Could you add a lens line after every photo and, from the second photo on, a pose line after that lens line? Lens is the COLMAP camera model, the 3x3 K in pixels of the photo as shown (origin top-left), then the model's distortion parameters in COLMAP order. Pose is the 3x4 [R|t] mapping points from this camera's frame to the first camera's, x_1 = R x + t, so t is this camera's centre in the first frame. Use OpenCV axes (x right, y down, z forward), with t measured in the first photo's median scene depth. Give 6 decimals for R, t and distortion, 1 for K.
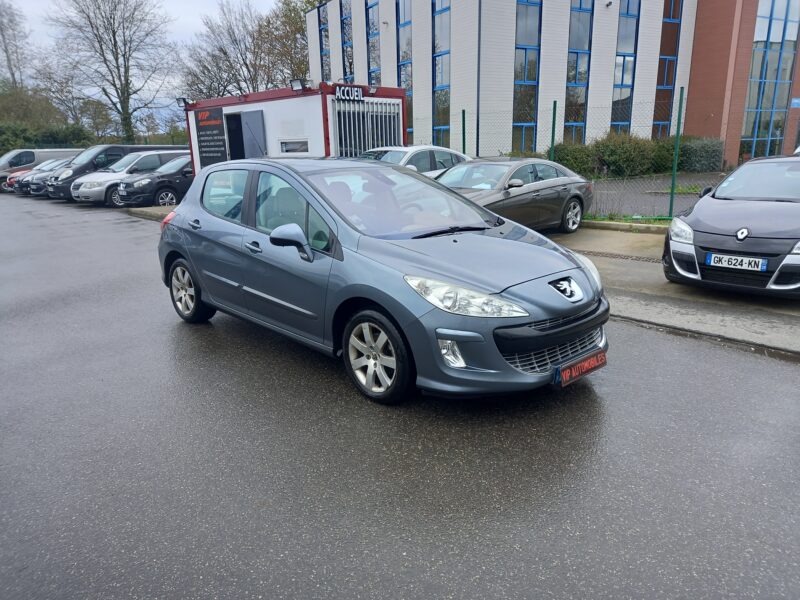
lens RADIAL K [[587.3, 0, 403.5], [0, 587.3, 300.1], [0, 0, 1]] dist [0.077523, -0.065846]
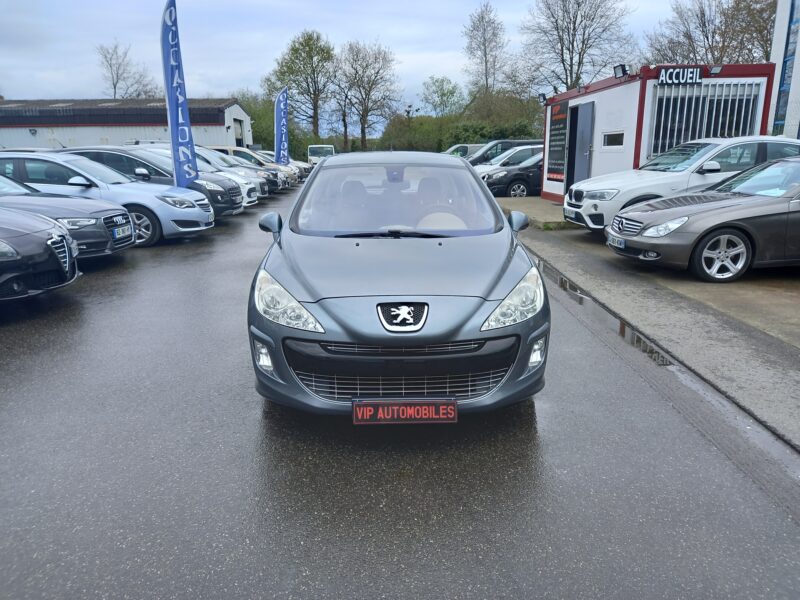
lens RADIAL K [[587.3, 0, 403.5], [0, 587.3, 300.1], [0, 0, 1]] dist [0.077523, -0.065846]
pose [[0.730091, 0.176918, -0.660051, 0.232909], [-0.169428, 0.982610, 0.075969, -0.029237], [0.662013, 0.056367, 0.747369, 0.108102]]
